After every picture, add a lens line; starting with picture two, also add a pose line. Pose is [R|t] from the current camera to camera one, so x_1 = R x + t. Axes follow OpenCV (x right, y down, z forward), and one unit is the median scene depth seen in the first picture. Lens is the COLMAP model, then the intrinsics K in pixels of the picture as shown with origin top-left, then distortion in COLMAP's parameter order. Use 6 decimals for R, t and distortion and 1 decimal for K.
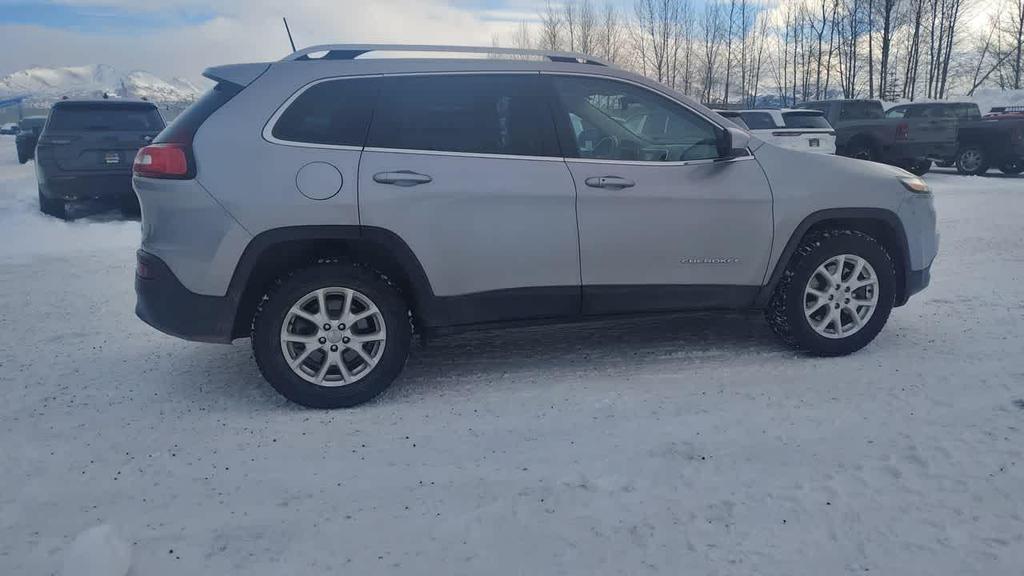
lens RADIAL K [[710.3, 0, 513.8], [0, 710.3, 280.1], [0, 0, 1]] dist [0.036494, -0.040962]
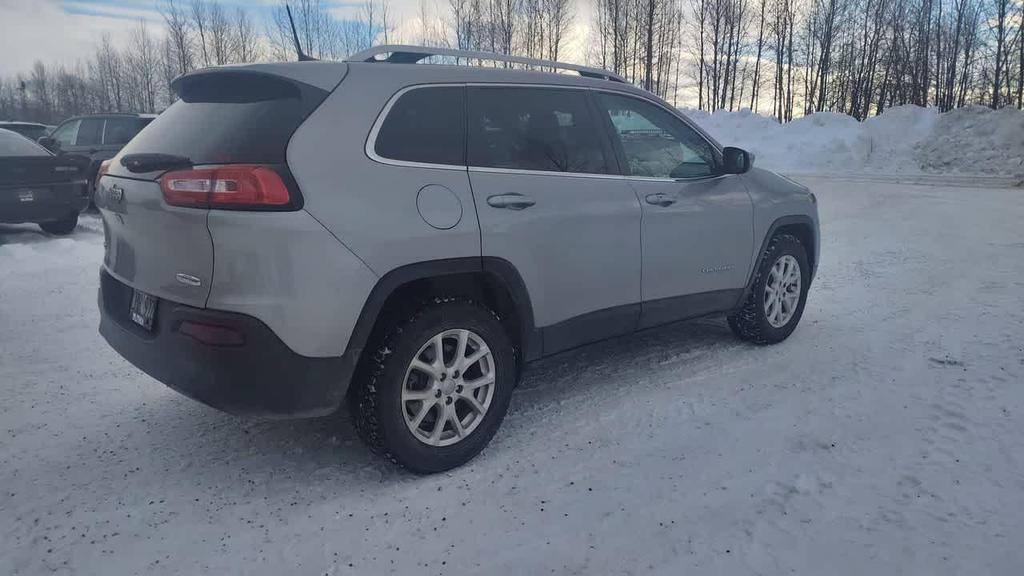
lens RADIAL K [[710.3, 0, 509.7], [0, 710.3, 287.6], [0, 0, 1]] dist [0.036494, -0.040962]
pose [[0.892201, -0.083774, 0.443802, -0.555722], [0.087037, 0.996120, 0.013057, -0.044697], [-0.443173, 0.026978, 0.896030, 0.196123]]
